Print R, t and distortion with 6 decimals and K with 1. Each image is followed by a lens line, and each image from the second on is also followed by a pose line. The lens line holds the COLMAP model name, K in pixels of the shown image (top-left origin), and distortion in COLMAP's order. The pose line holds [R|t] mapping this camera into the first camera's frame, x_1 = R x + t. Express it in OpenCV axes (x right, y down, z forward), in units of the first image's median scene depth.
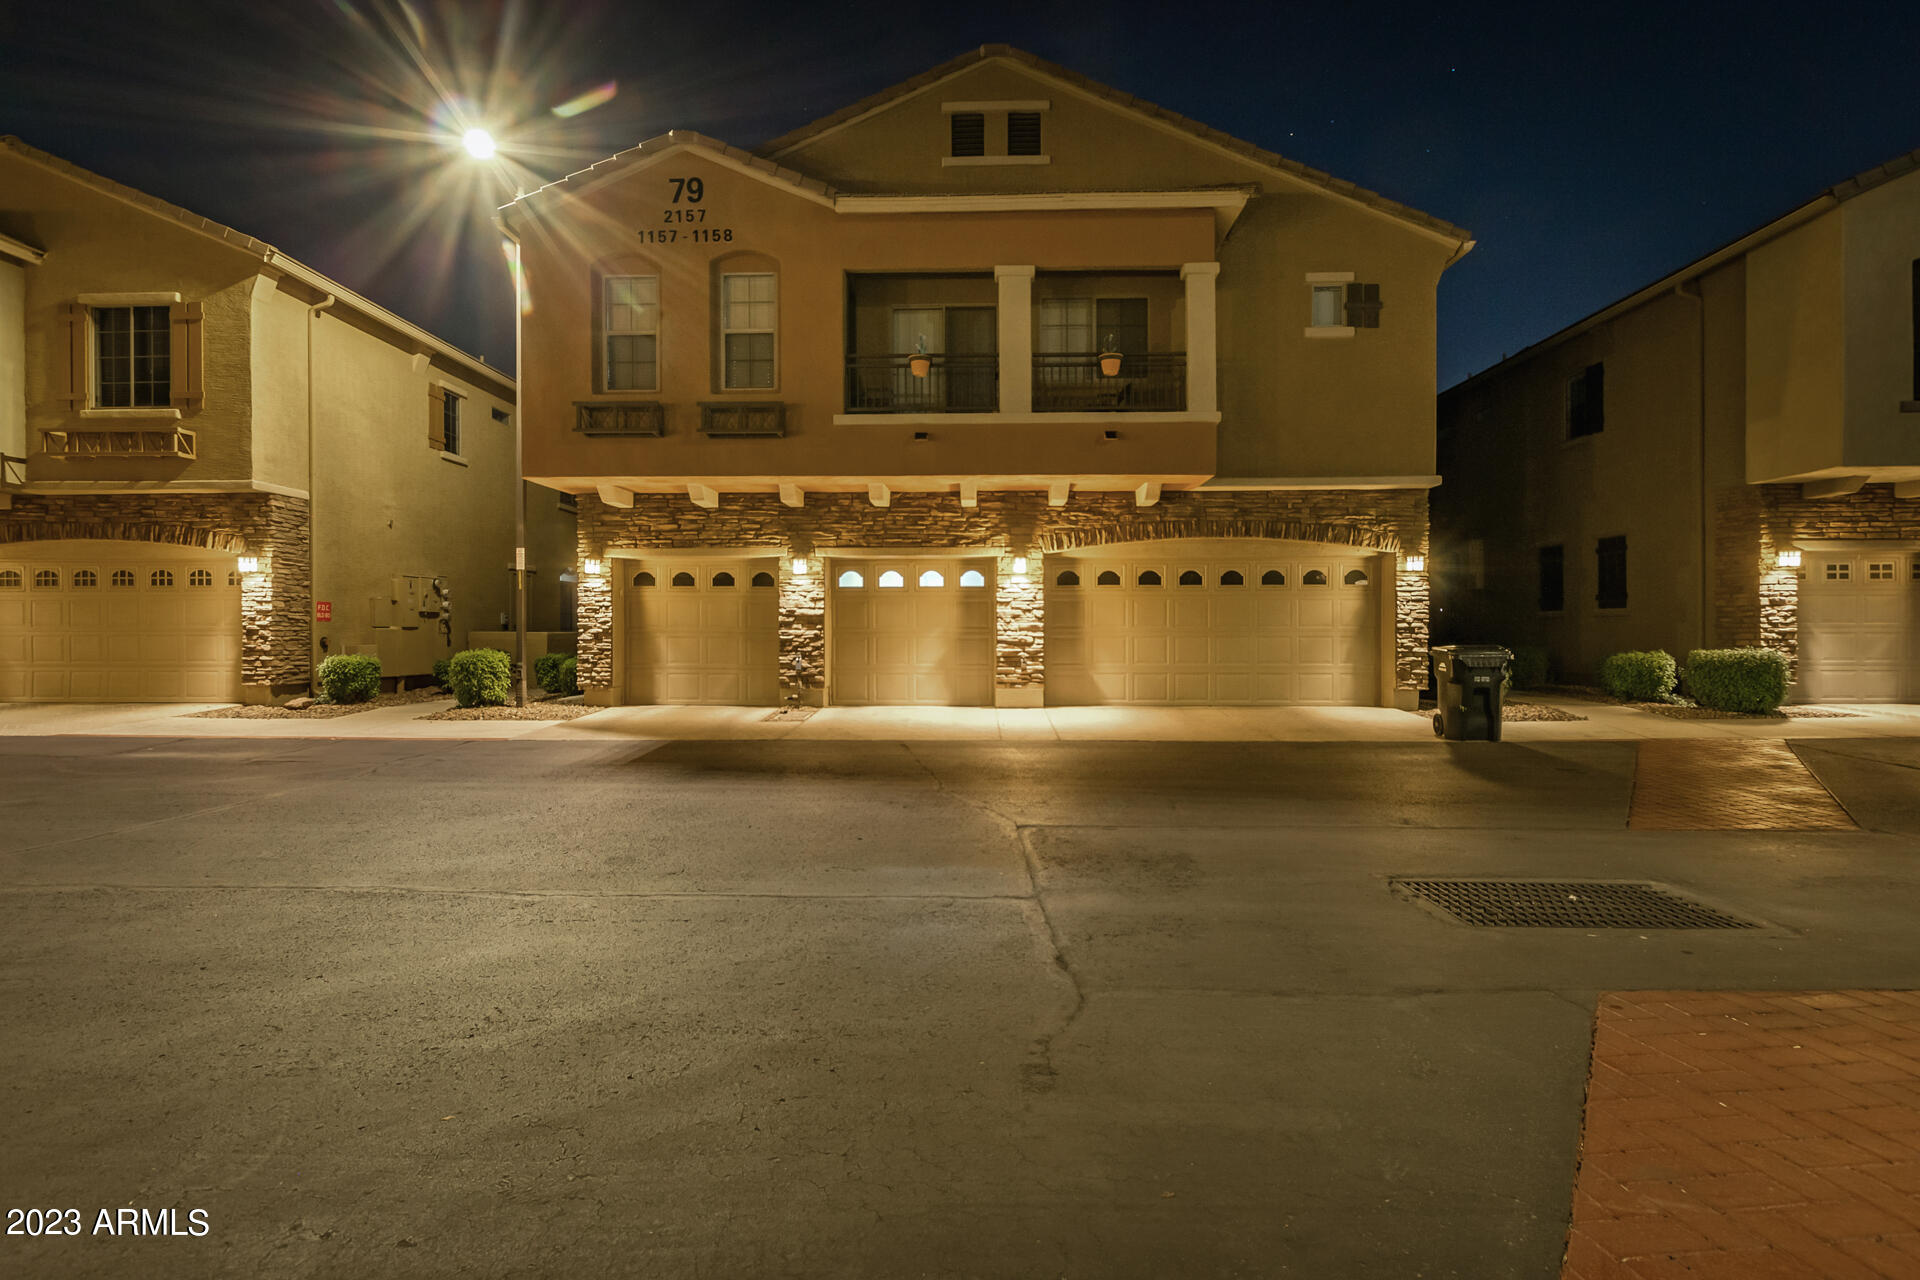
lens RADIAL K [[886.6, 0, 958.6], [0, 886.6, 635.6], [0, 0, 1]] dist [0.002695, -0.000002]
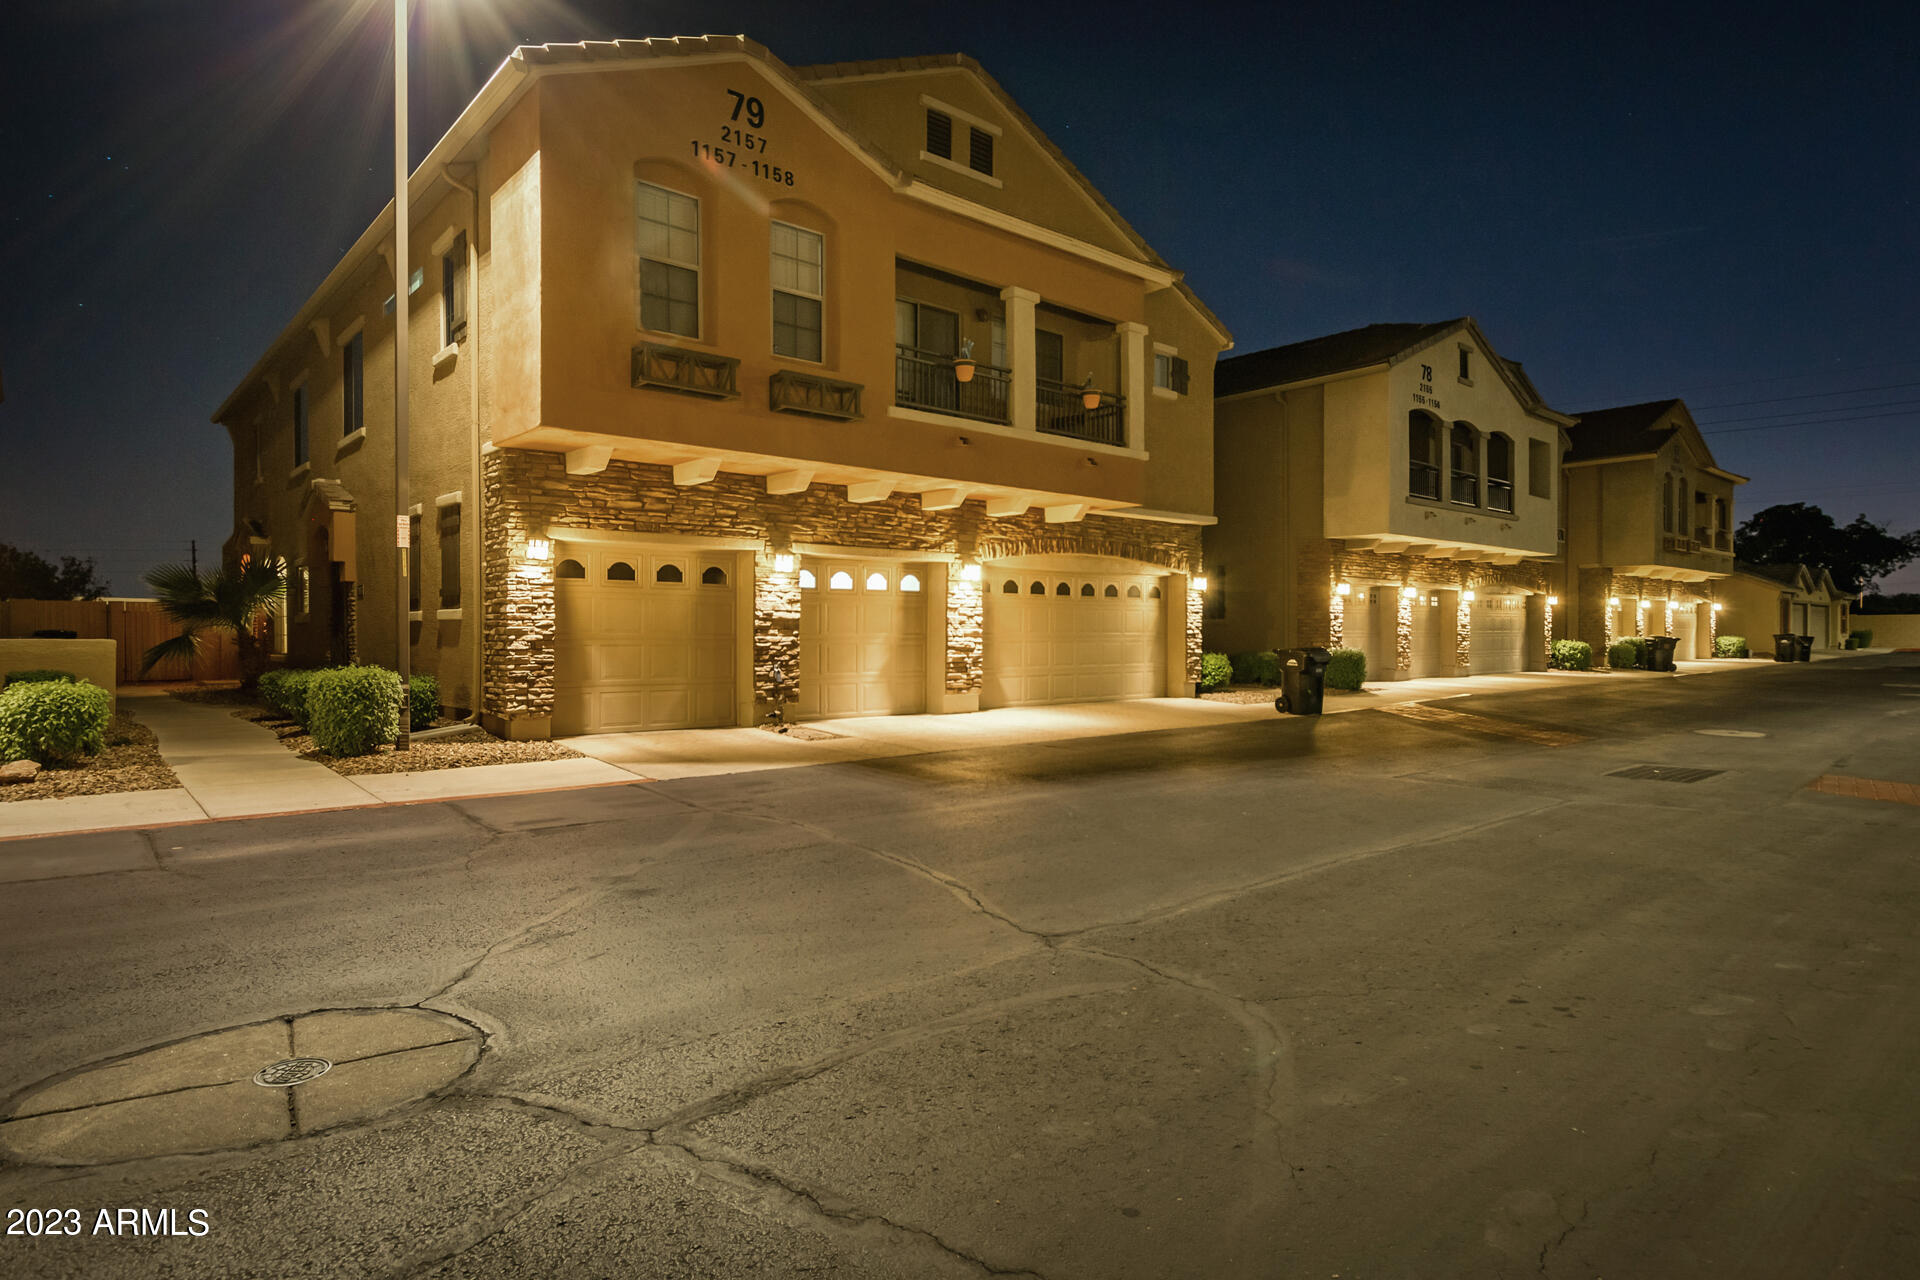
lens RADIAL K [[1052.5, 0, 957.9], [0, 1052.5, 642.2], [0, 0, 1]] dist [-0.004201, 0.000048]
pose [[0.730254, -0.004895, 0.683158, -0.757567], [0.003149, 0.999988, 0.003800, -0.003842], [-0.683169, -0.000623, 0.730260, 0.128035]]
